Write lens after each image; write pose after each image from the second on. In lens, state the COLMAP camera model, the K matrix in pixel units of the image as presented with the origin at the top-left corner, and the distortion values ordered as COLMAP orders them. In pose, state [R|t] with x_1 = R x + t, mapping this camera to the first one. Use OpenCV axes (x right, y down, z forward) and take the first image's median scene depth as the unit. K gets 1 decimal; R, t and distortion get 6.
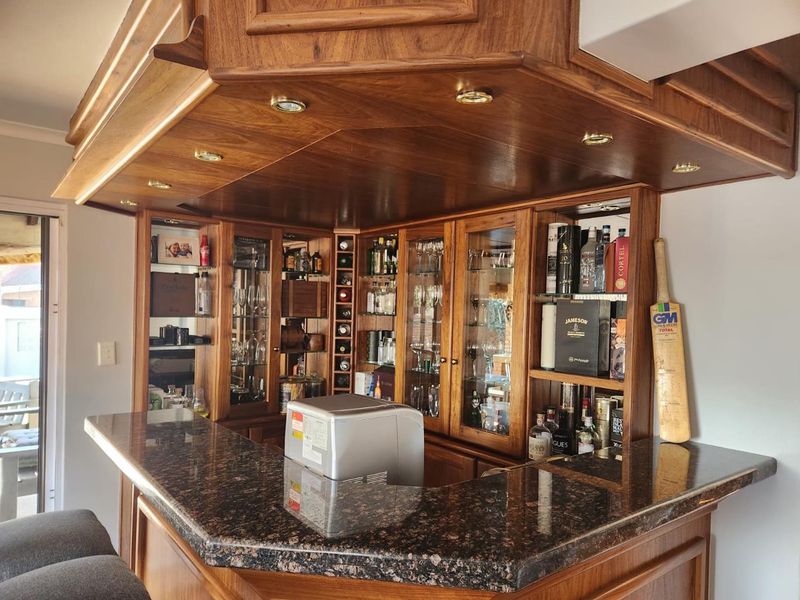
lens RADIAL K [[540.0, 0, 390.2], [0, 540.0, 311.7], [0, 0, 1]] dist [0.078968, -0.077308]
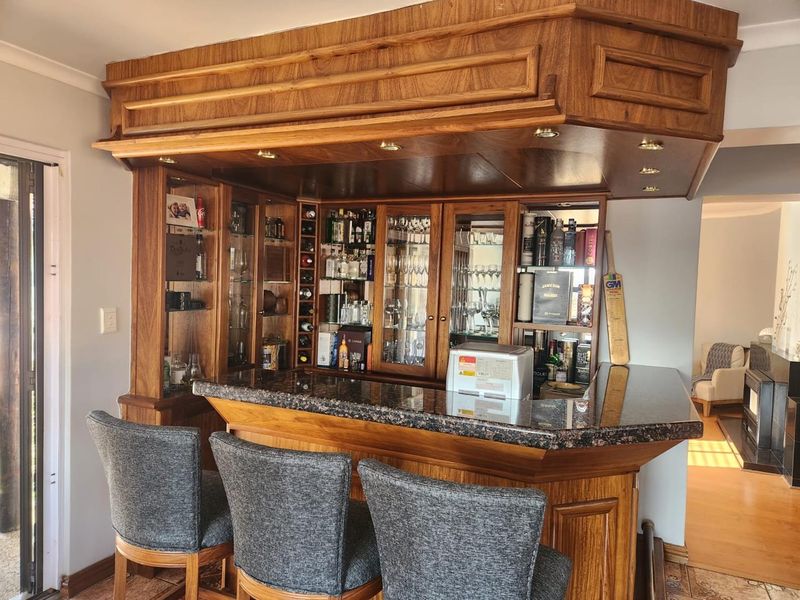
lens RADIAL K [[541.7, 0, 400.0], [0, 541.7, 300.0], [0, 0, 1]] dist [0.039929, -0.000598]
pose [[0.879854, -0.010485, 0.475129, -0.629027], [-0.011205, 0.999021, 0.042795, -0.002156], [-0.475112, -0.042977, 0.878875, -0.039926]]
